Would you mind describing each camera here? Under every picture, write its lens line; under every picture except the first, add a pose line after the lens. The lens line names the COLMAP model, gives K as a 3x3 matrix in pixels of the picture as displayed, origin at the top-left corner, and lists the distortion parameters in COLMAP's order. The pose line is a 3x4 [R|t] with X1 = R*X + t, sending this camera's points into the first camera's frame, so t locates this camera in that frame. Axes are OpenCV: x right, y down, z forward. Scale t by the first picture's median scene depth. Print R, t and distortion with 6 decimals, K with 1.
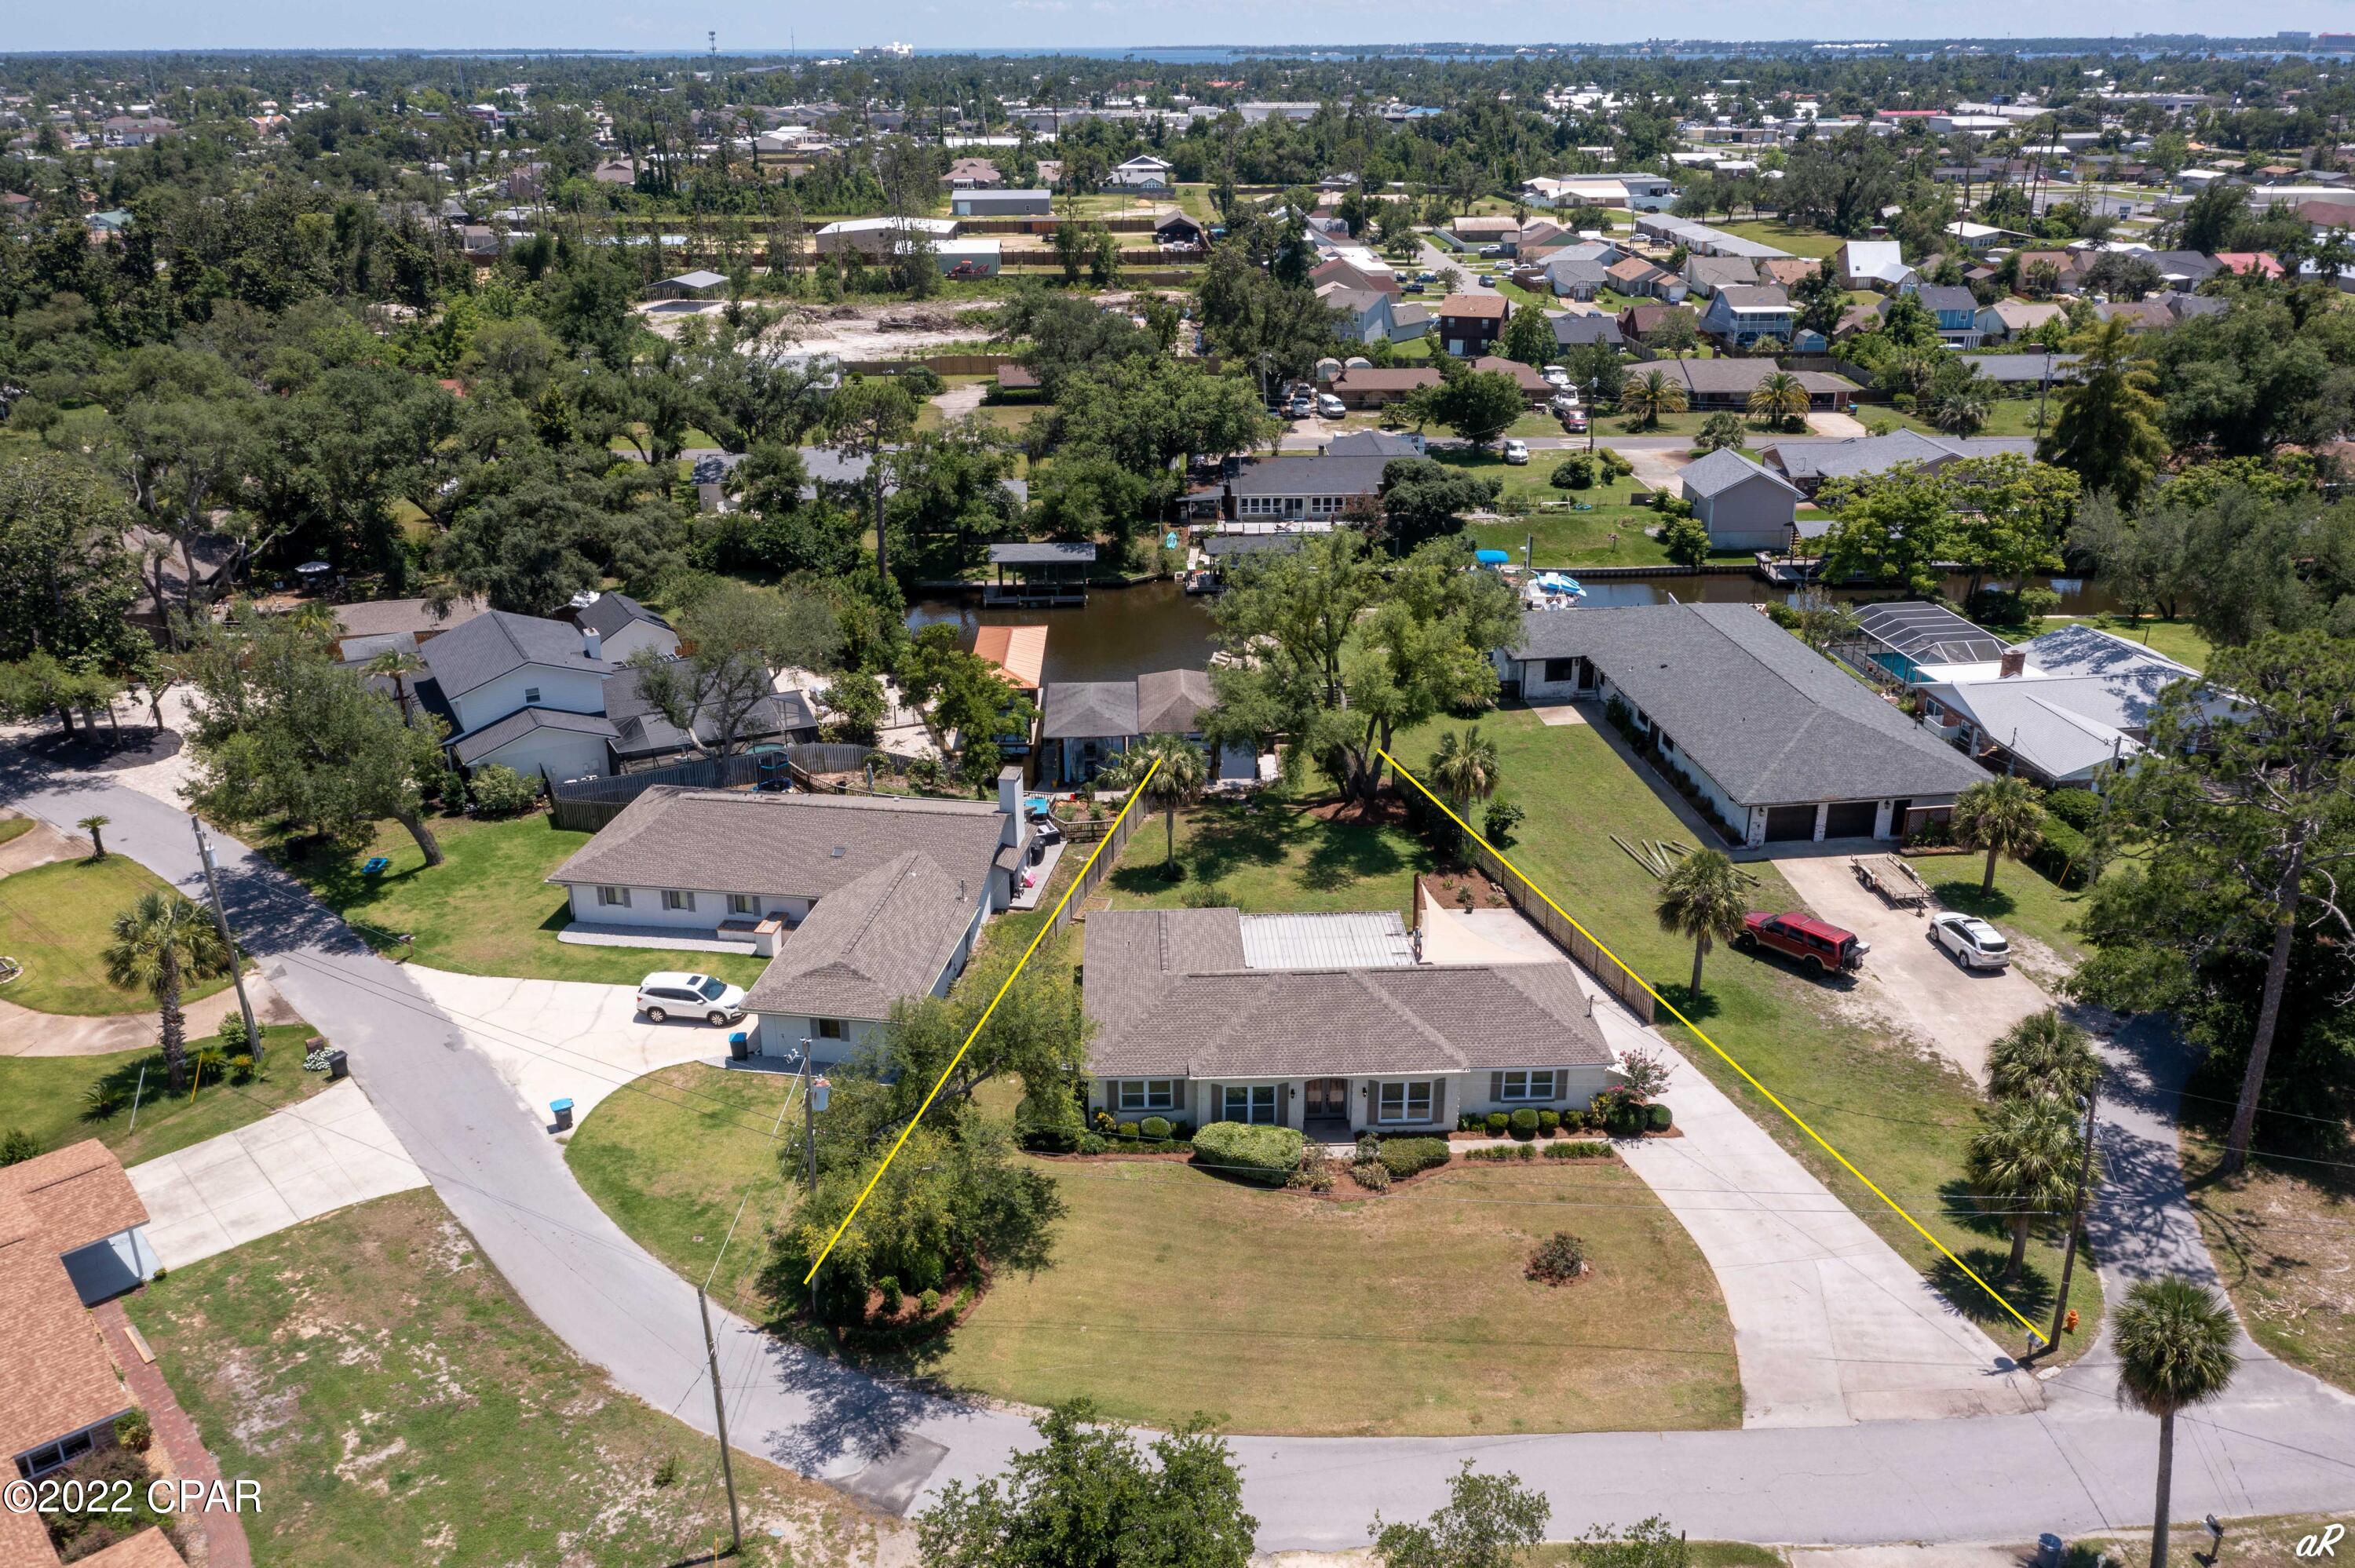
lens RADIAL K [[1853.2, 0, 1180.7], [0, 1853.2, 790.9], [0, 0, 1]] dist [0.003180, 0.007701]
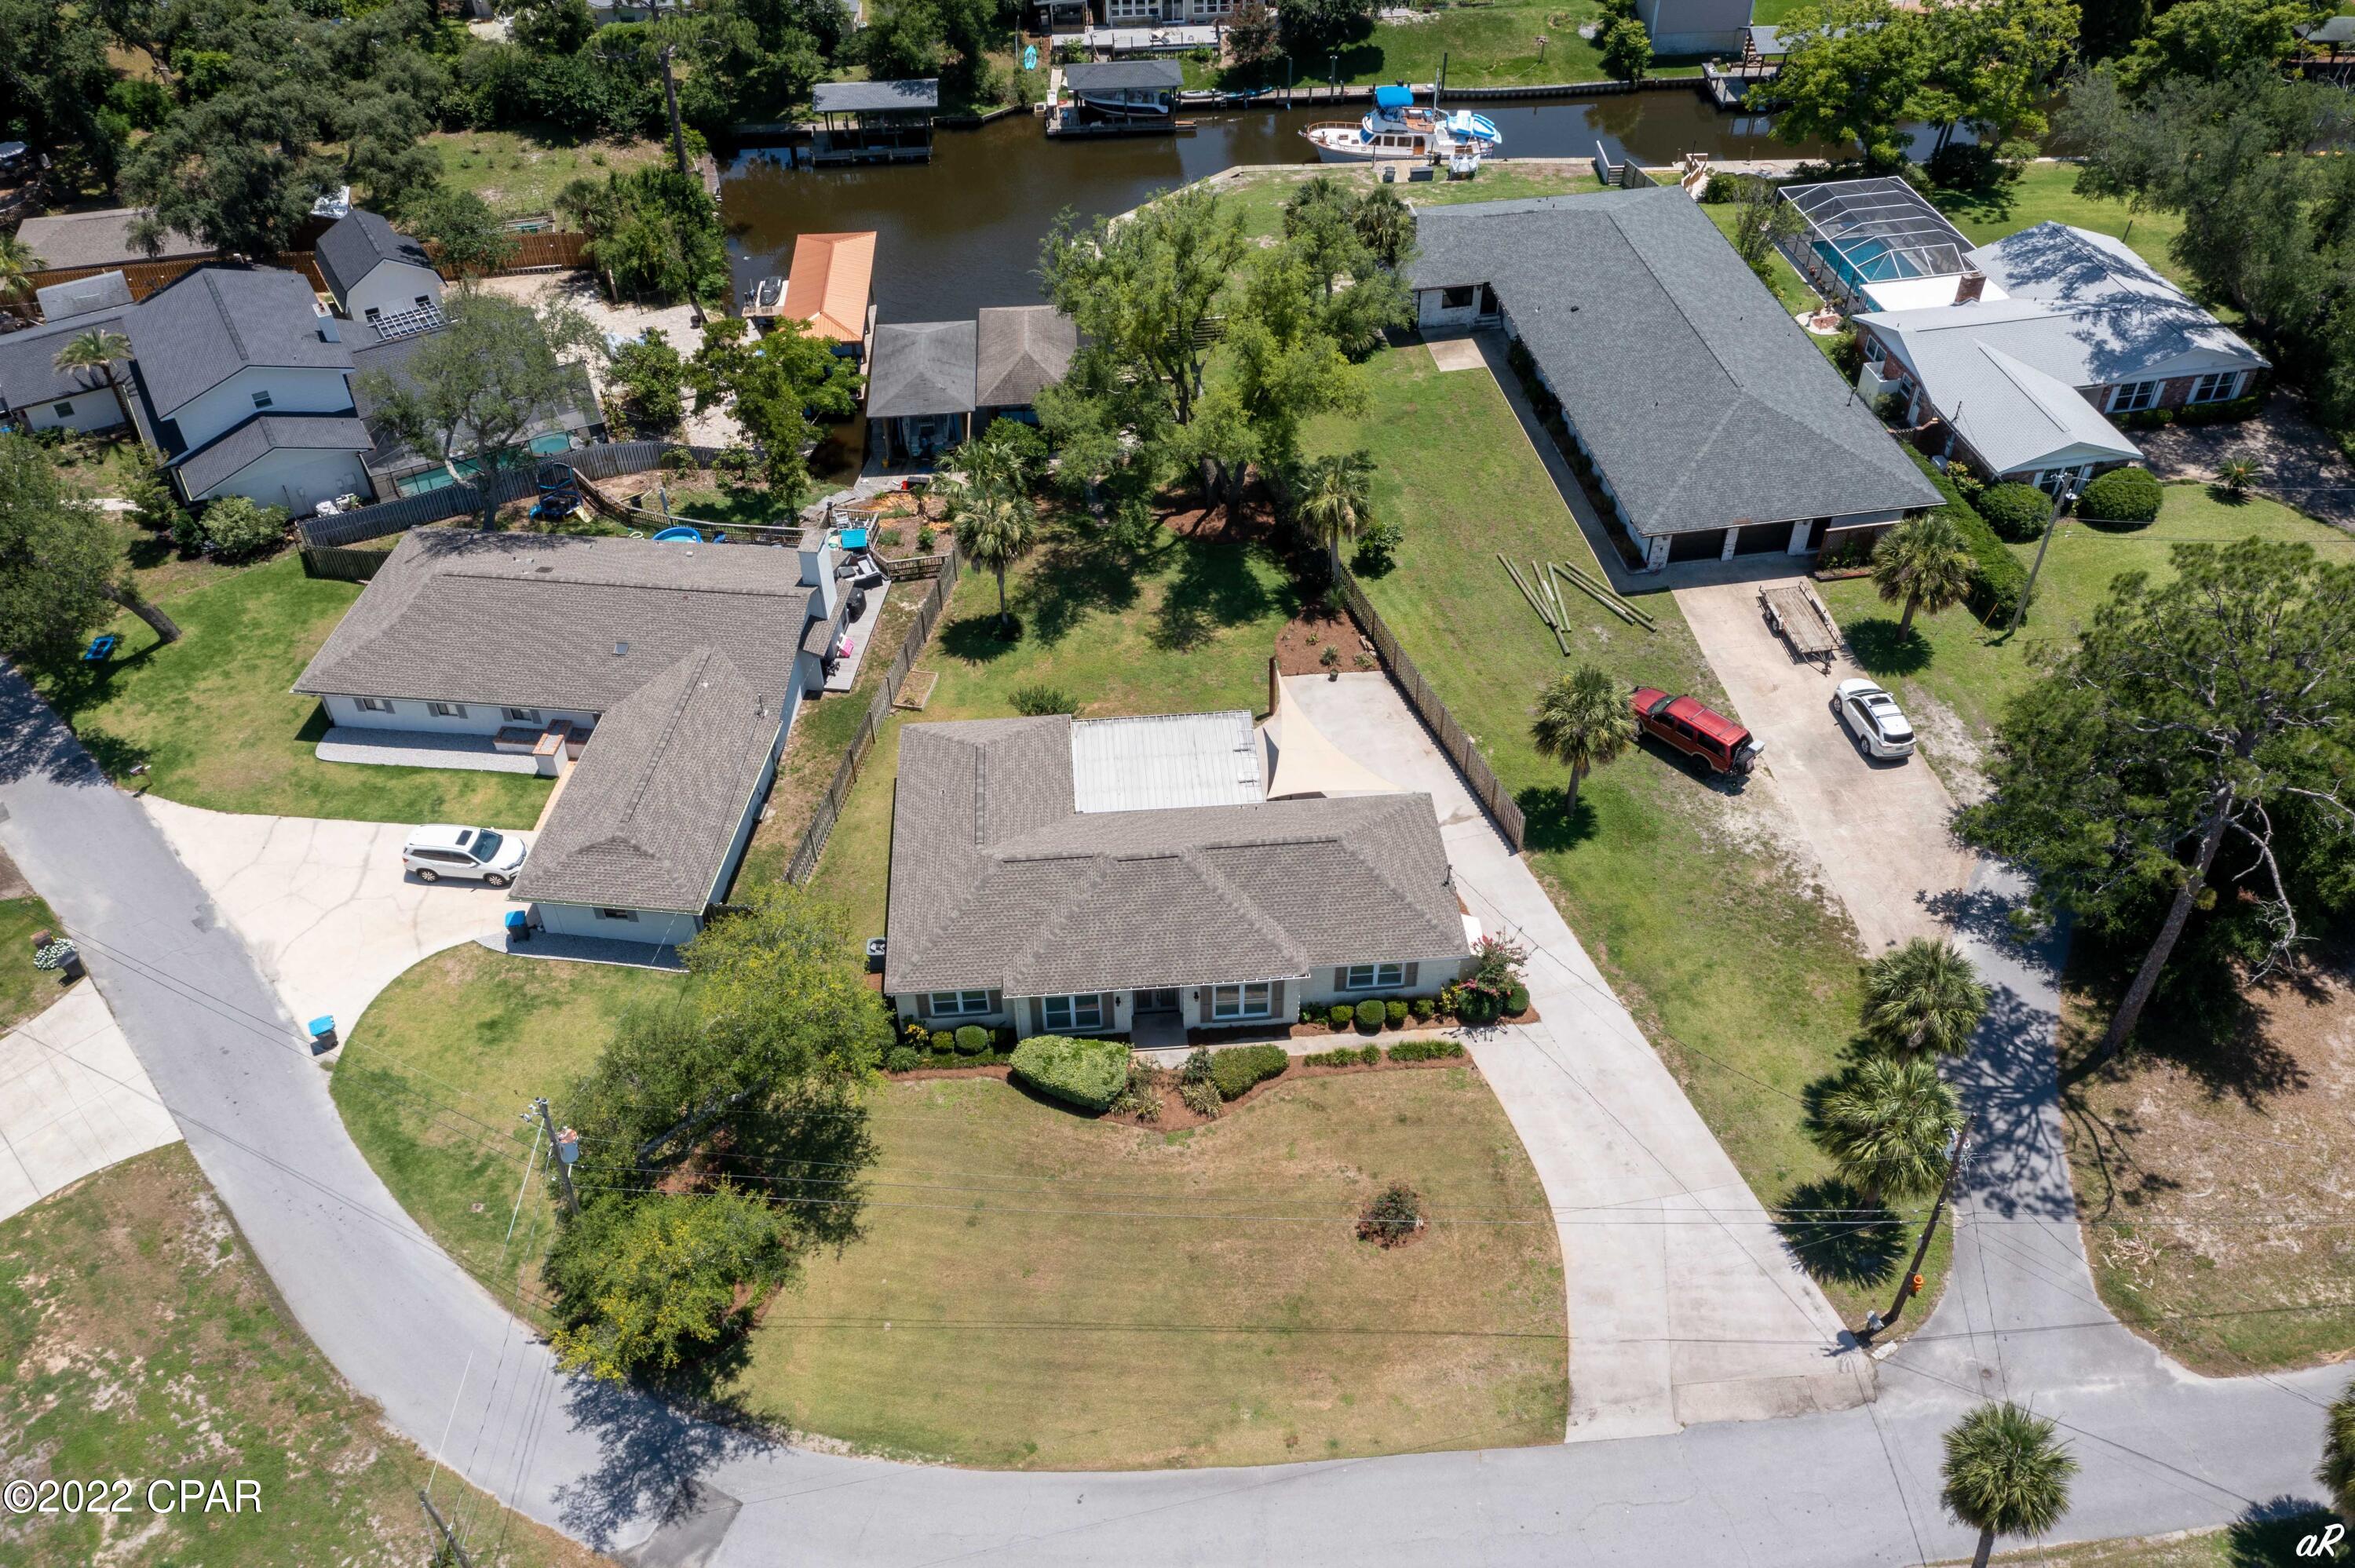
lens RADIAL K [[1853.2, 0, 1180.7], [0, 1853.2, 790.9], [0, 0, 1]] dist [0.003180, 0.007701]
pose [[0.999134, -0.031773, 0.026851, 0.062005], [0.020602, 0.938694, 0.344137, -0.222972], [-0.036139, -0.343285, 0.938536, 0.152169]]
